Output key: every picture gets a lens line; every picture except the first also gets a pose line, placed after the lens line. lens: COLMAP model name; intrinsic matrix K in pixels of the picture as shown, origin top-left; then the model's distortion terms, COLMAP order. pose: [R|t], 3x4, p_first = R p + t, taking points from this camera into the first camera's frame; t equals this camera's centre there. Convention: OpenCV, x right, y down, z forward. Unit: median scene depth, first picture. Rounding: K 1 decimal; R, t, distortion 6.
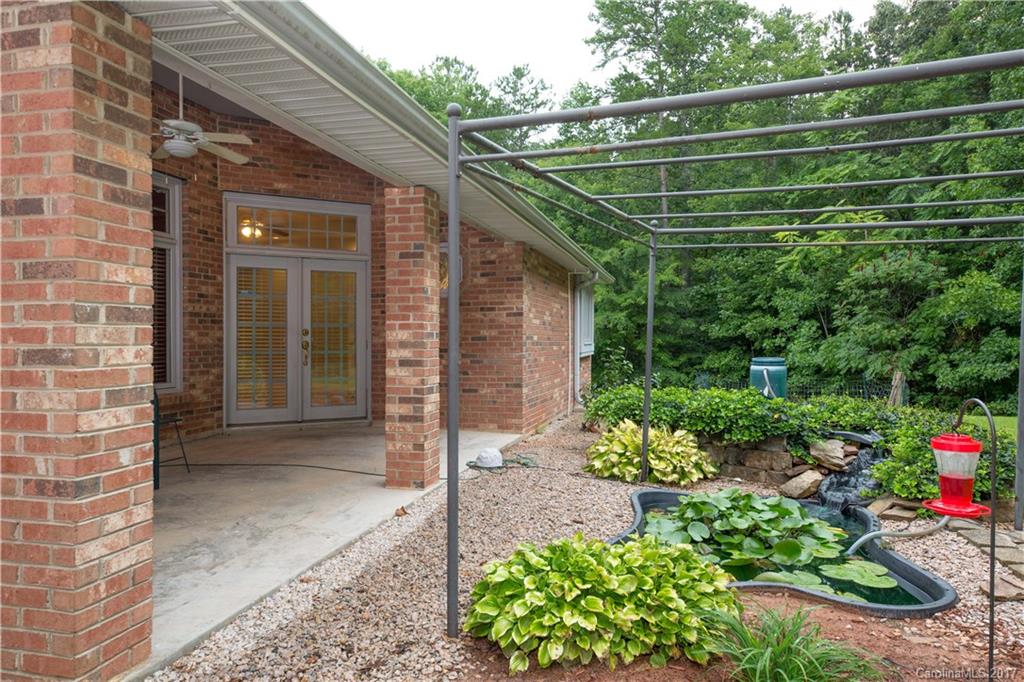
lens RADIAL K [[663.5, 0, 512.8], [0, 663.5, 339.1], [0, 0, 1]] dist [0.006478, 0.000666]
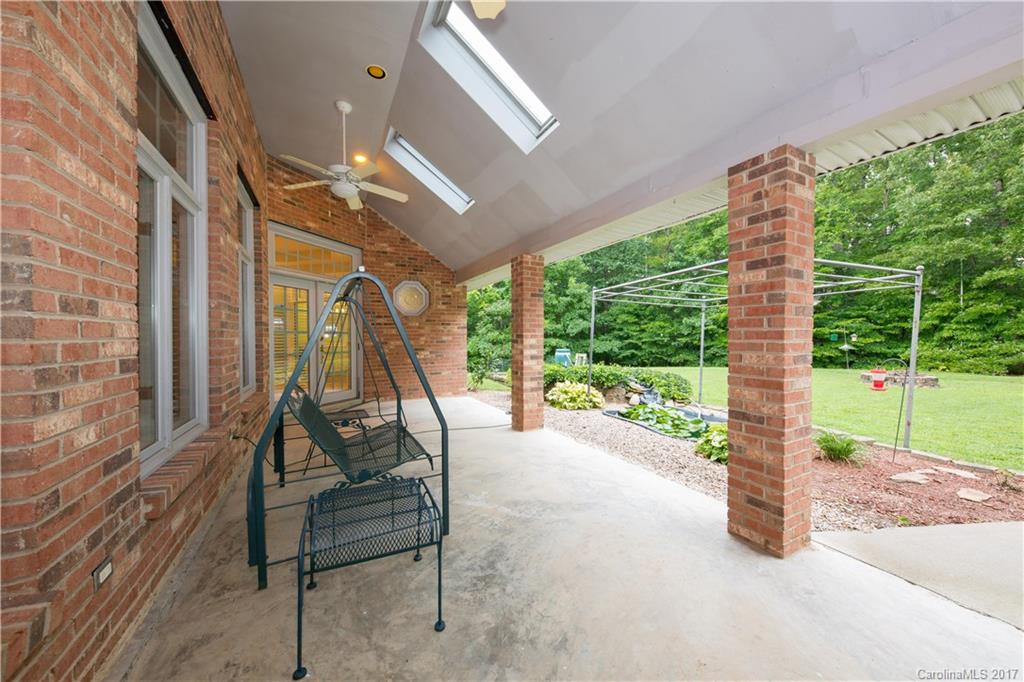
lens RADIAL K [[355.4, 0, 512.9], [0, 355.4, 343.9], [0, 0, 1]] dist [0.000396, -0.000878]
pose [[0.737978, -0.014281, 0.674674, -0.716869], [0.004240, 0.999854, 0.016526, -0.012924], [-0.674811, -0.009335, 0.737931, 0.306974]]
